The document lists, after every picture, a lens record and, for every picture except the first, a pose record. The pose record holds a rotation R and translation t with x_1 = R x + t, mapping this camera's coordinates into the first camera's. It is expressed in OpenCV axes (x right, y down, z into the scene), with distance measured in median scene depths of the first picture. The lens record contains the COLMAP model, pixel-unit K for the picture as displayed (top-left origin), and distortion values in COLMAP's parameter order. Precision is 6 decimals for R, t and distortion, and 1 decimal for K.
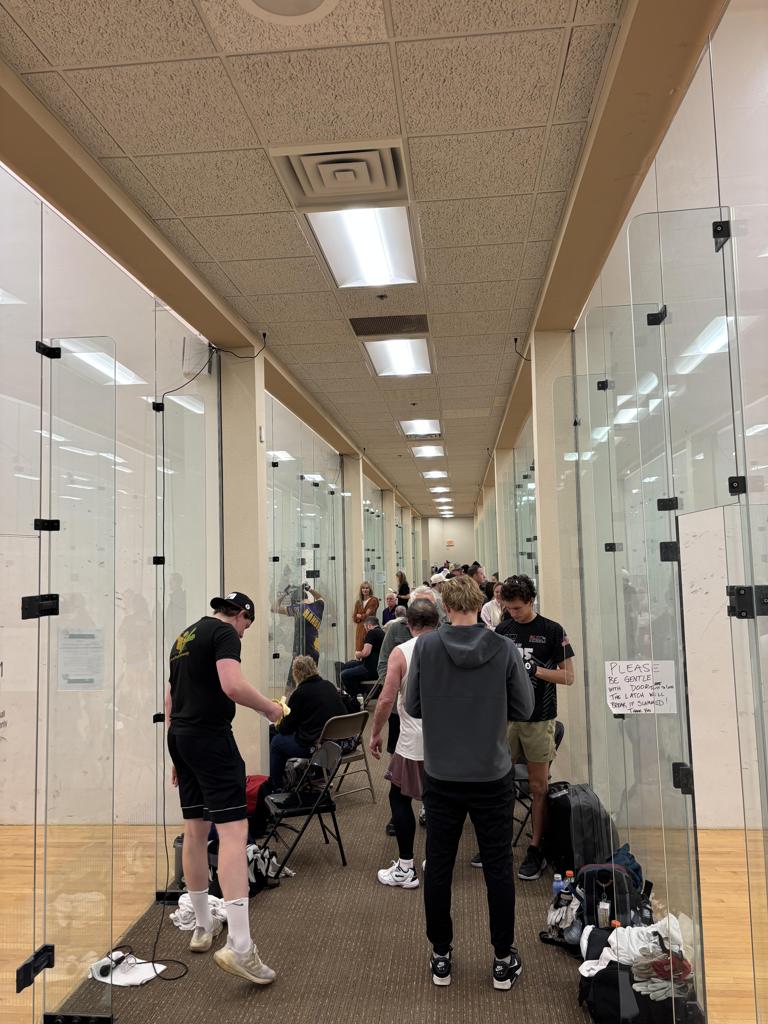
lens RADIAL K [[778.9, 0, 384.4], [0, 778.9, 511.4], [0, 0, 1]] dist [0.046966, -0.007156]
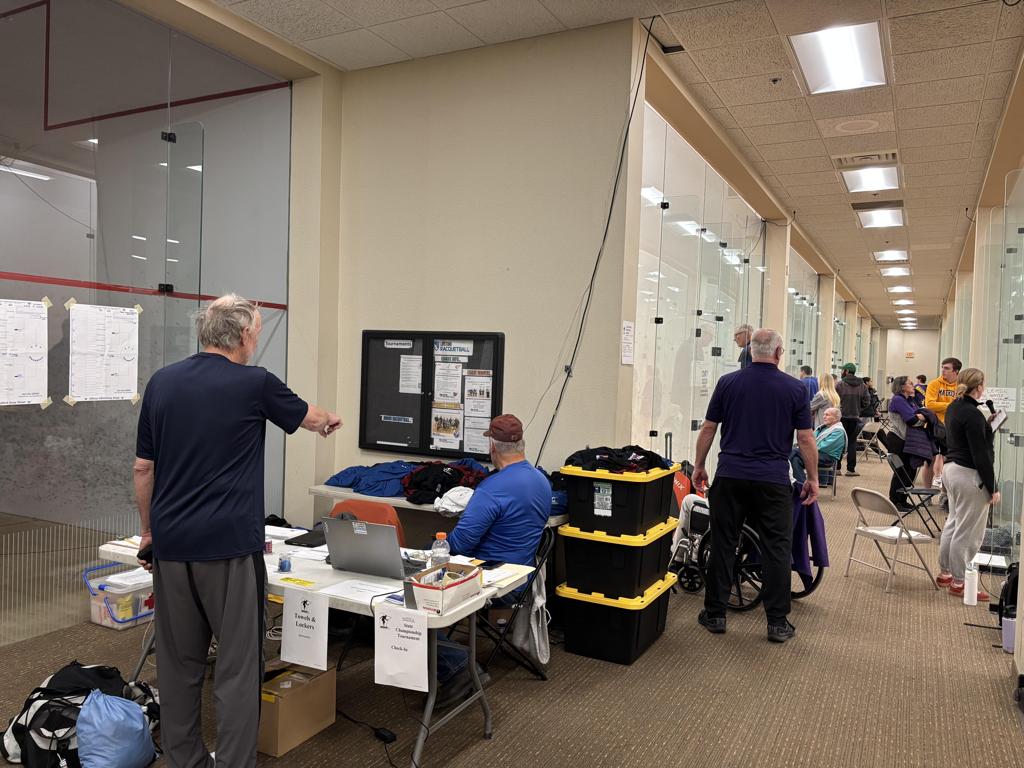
lens RADIAL K [[778.9, 0, 513.7], [0, 778.9, 384.8], [0, 0, 1]] dist [0.046966, -0.007156]
pose [[0.926336, 0.065139, -0.371024, -0.034873], [-0.032944, 0.995171, 0.092466, 0.006245], [0.375255, -0.073431, 0.924008, -0.477943]]
